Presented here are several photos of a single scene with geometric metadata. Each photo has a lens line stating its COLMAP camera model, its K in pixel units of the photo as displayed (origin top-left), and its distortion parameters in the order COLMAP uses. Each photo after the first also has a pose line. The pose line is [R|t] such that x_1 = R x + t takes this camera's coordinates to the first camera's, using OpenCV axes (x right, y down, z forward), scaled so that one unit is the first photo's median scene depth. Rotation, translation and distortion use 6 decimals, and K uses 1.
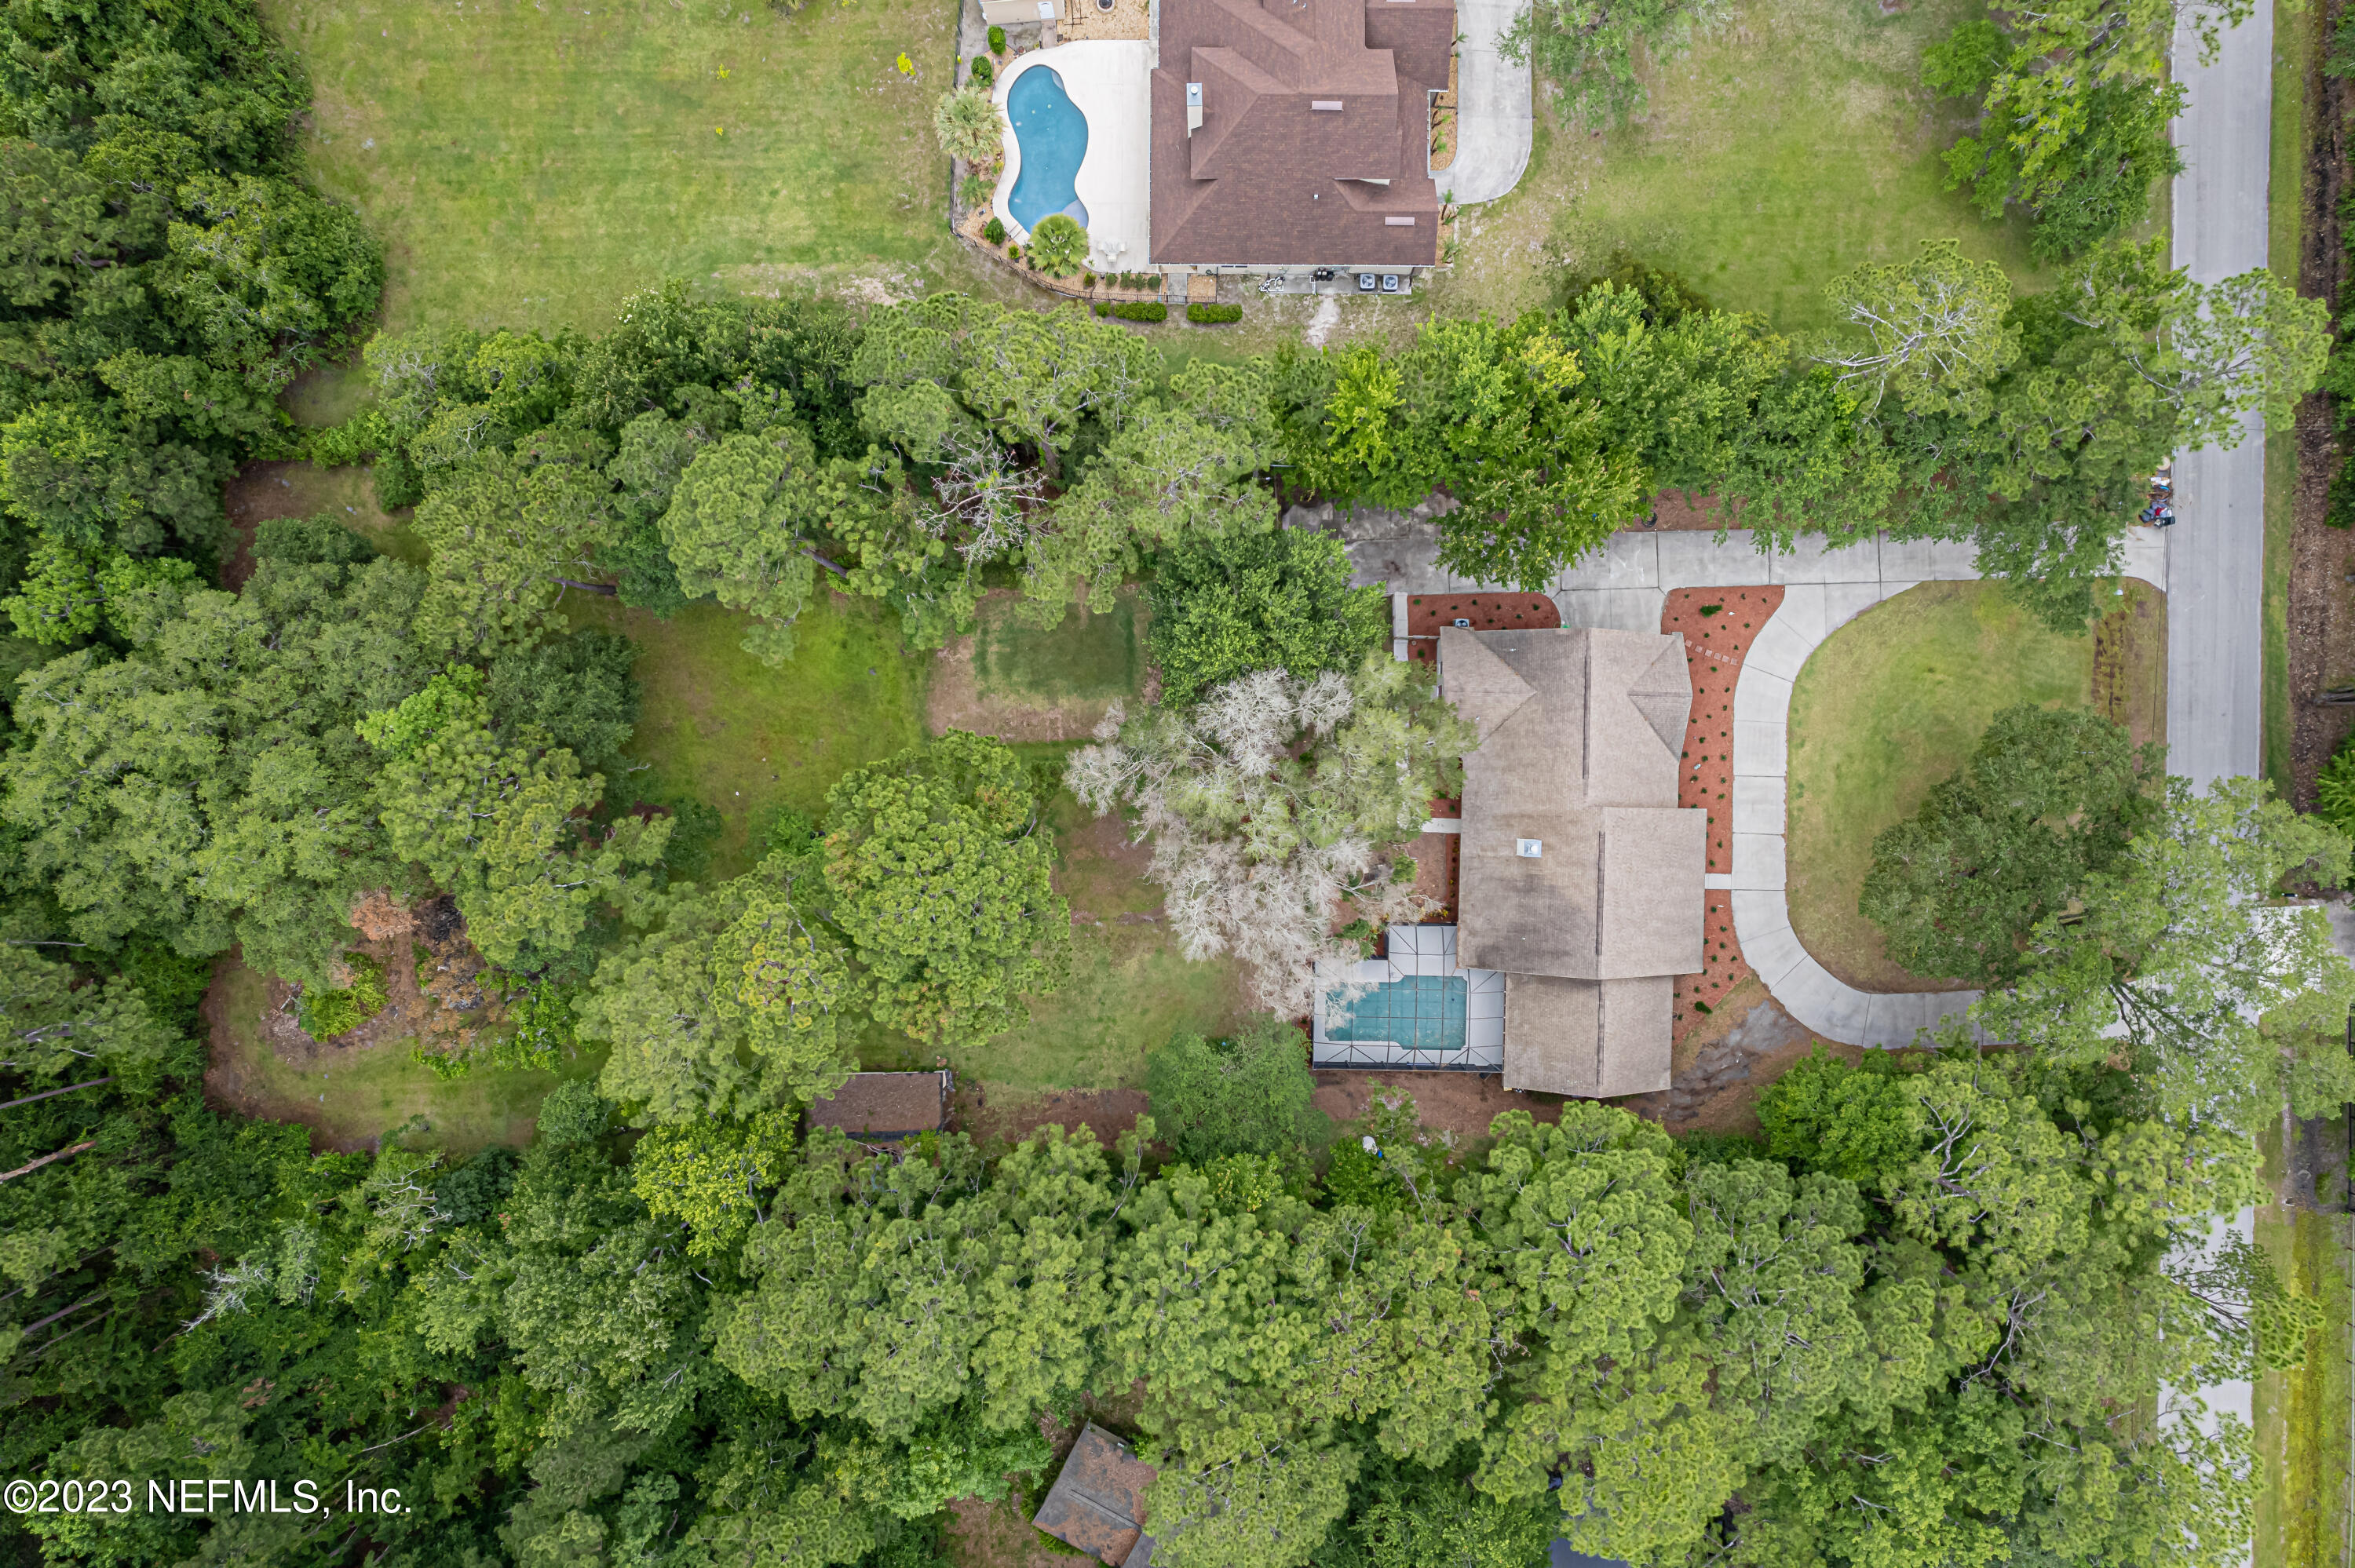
lens RADIAL K [[1501.3, 0, 1179.9], [0, 1501.3, 782.2], [0, 0, 1]] dist [-0.074784, 0.064903]
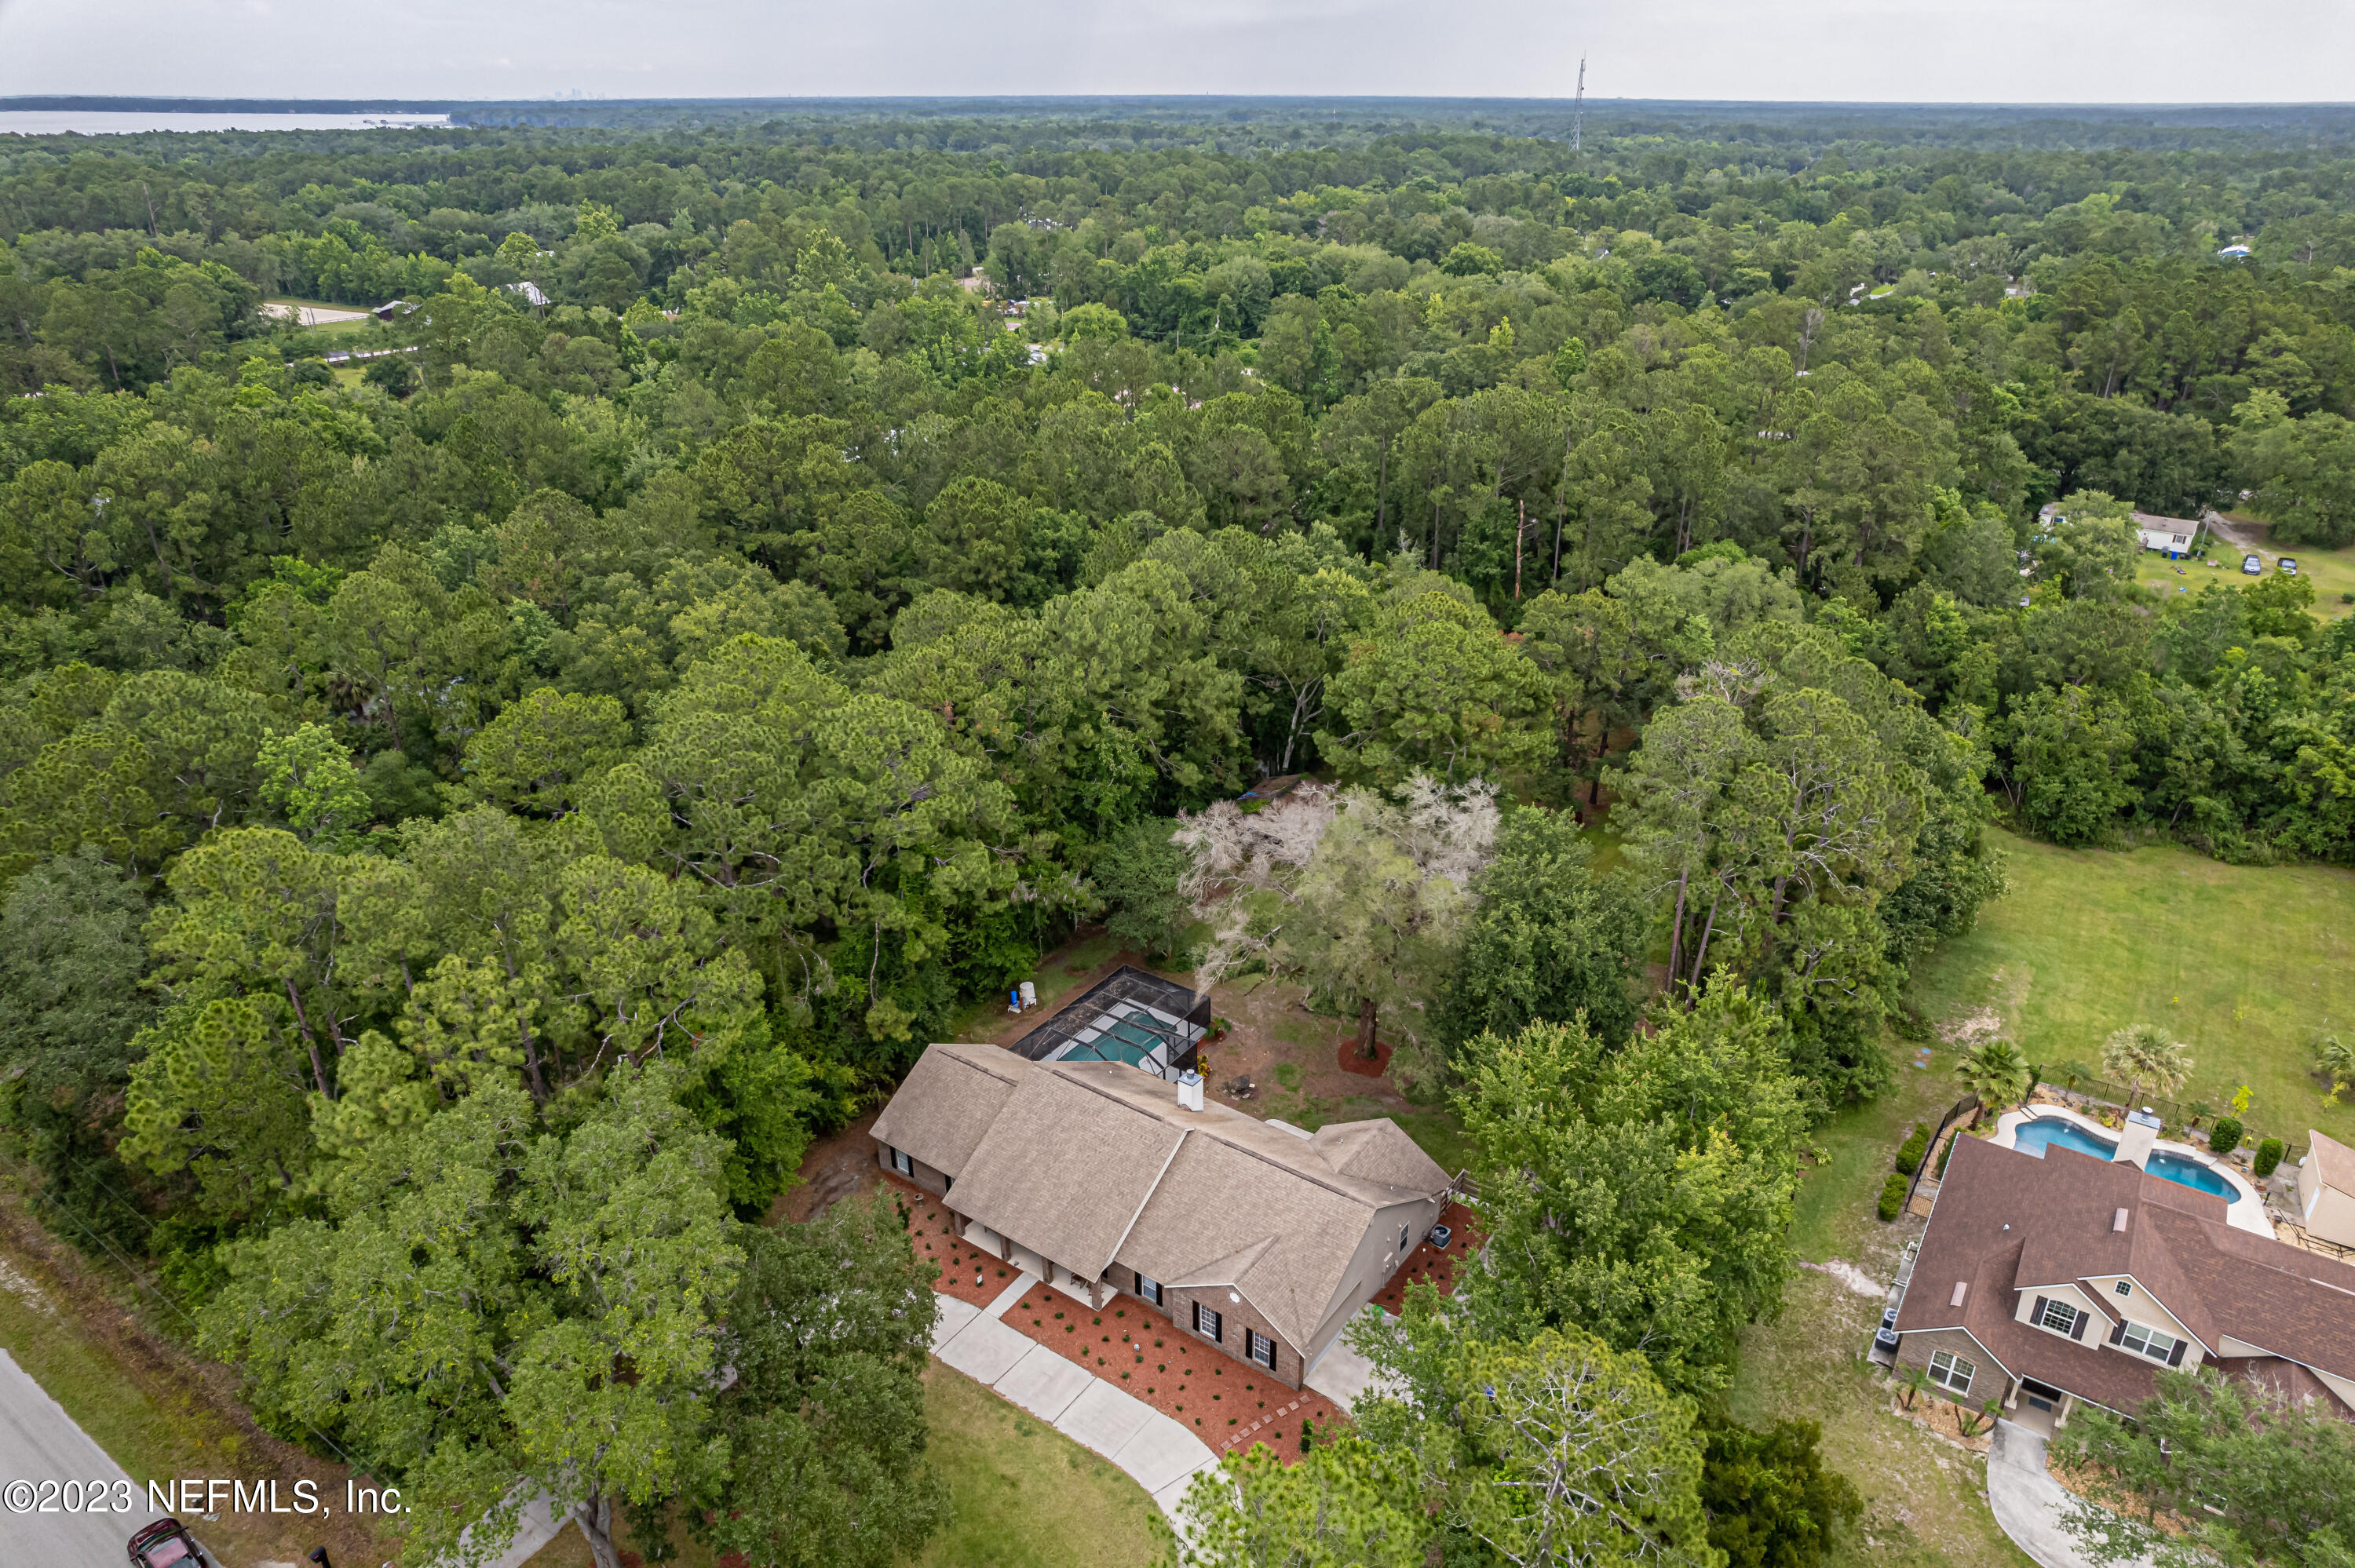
lens RADIAL K [[1501.3, 0, 1216.2], [0, 1501.3, 797.5], [0, 0, 1]] dist [-0.074784, 0.064903]
pose [[-0.550043, 0.359613, -0.753745, 0.794867], [-0.835050, -0.249804, 0.490193, -0.345386], [-0.012009, 0.899042, 0.437698, 0.415238]]
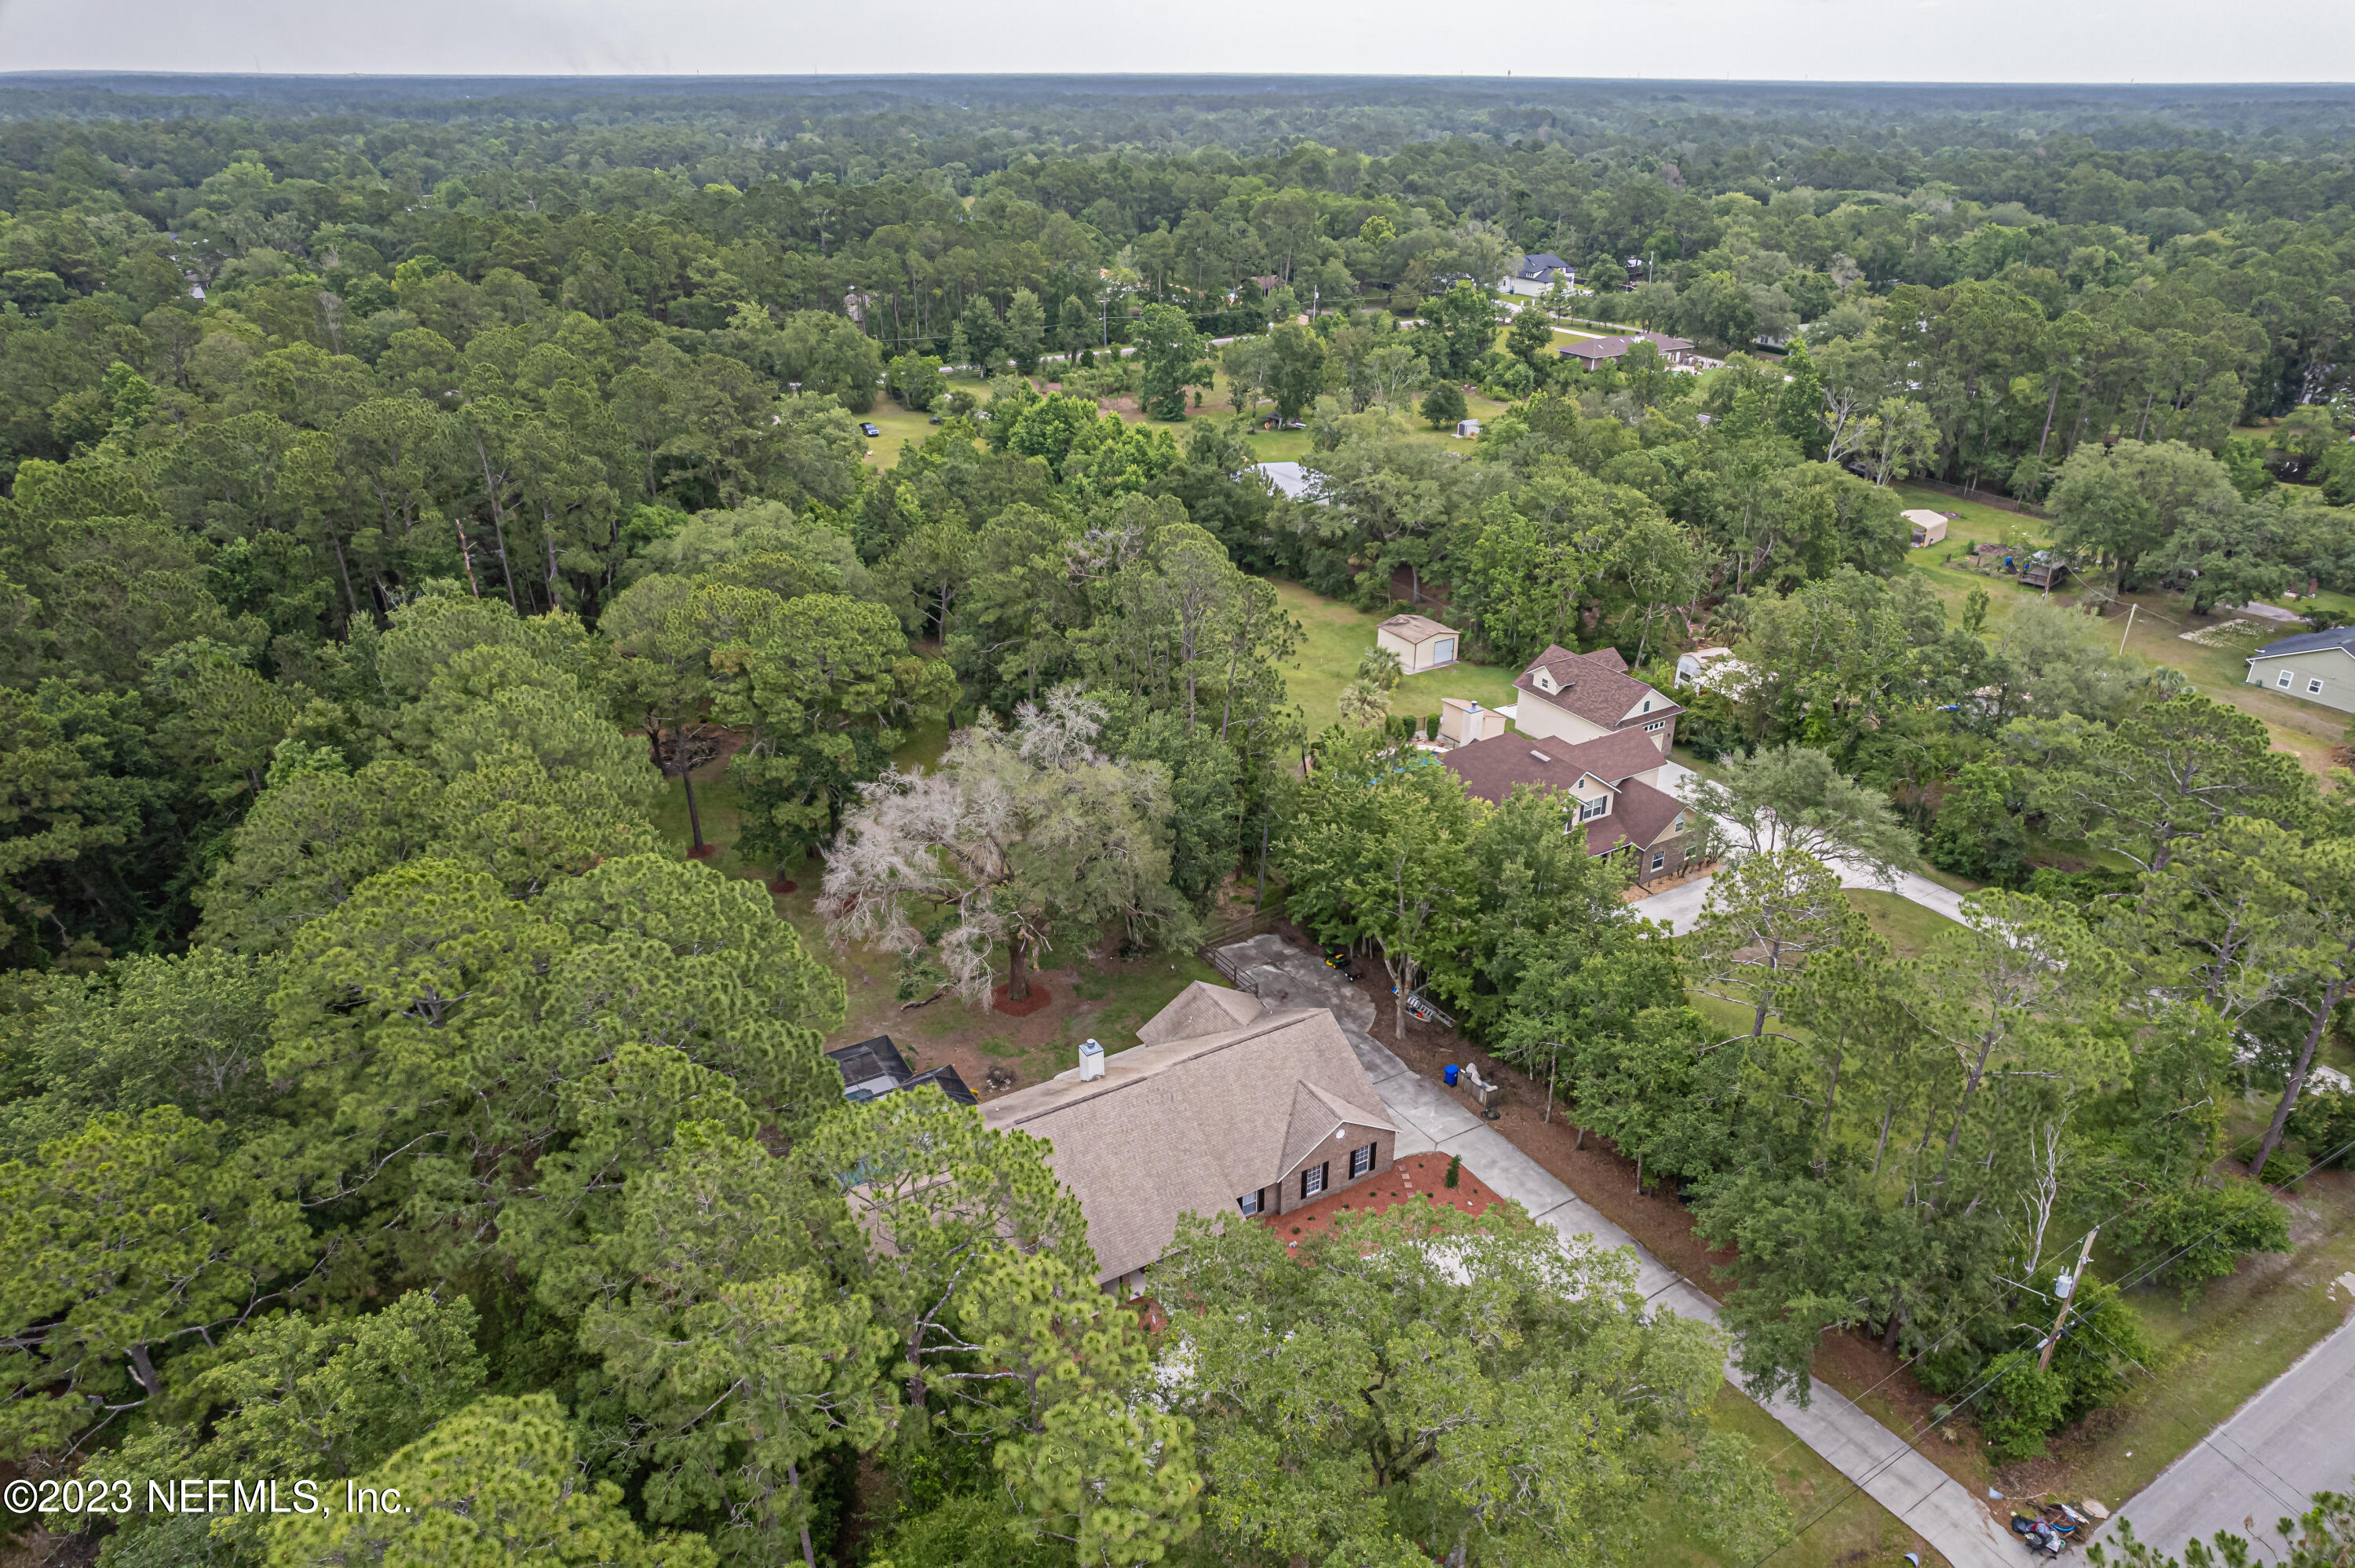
lens RADIAL K [[1501.3, 0, 1202.4], [0, 1501.3, 788.3], [0, 0, 1]] dist [-0.074784, 0.064903]
pose [[0.525517, 0.374772, -0.763792, 0.836408], [-0.850658, 0.216051, -0.479274, 0.358246], [-0.014601, 0.901592, 0.432341, 0.437754]]
